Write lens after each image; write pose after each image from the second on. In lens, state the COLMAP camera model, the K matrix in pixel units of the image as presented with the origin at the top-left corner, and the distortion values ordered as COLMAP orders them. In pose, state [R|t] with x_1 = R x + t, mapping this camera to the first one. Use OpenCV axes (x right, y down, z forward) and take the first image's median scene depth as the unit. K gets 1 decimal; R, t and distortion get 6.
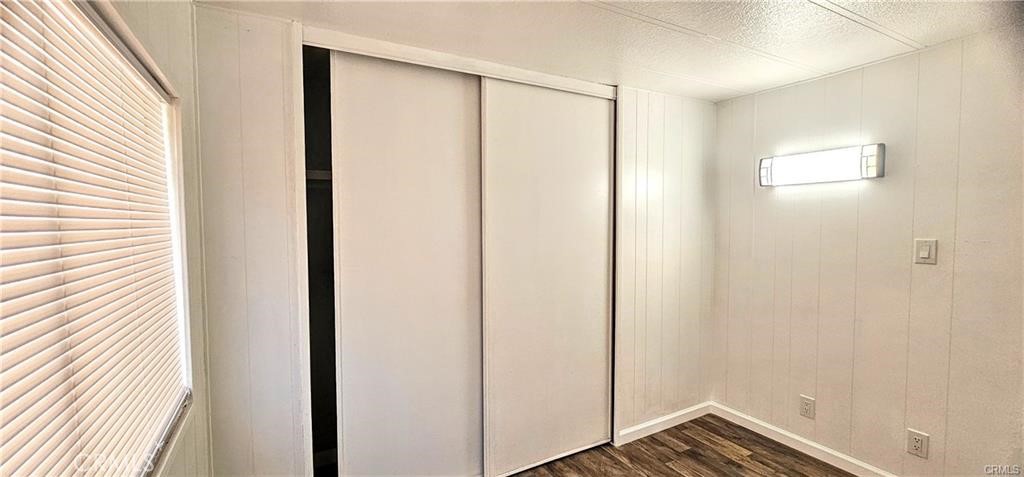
lens RADIAL K [[424.1, 0, 509.8], [0, 424.1, 239.1], [0, 0, 1]] dist [0.000072, -0.000051]
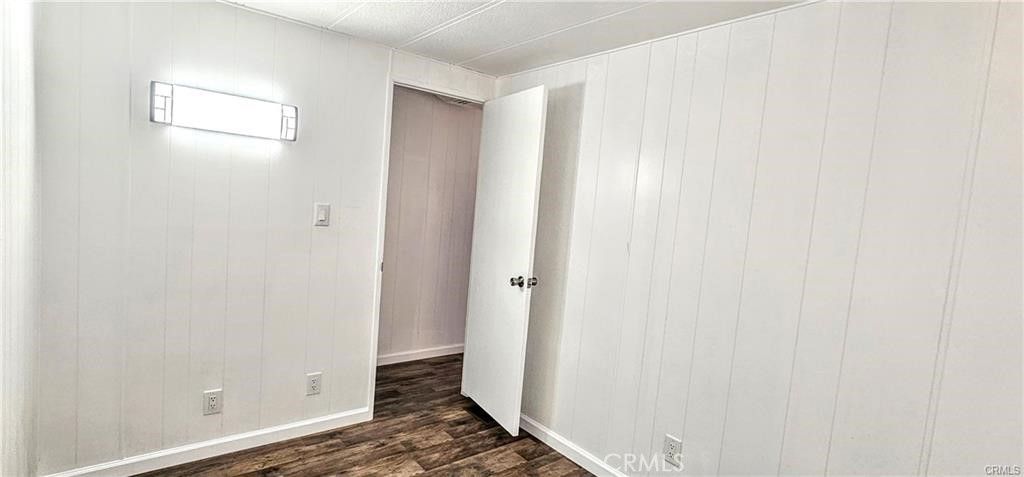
lens RADIAL K [[424.1, 0, 510.6], [0, 424.1, 237.1], [0, 0, 1]] dist [0.000072, -0.000051]
pose [[-0.104608, -0.083966, 0.990963, -0.183253], [-0.041083, 0.995944, 0.080051, -0.021252], [-0.993665, -0.032338, -0.107633, 0.579652]]
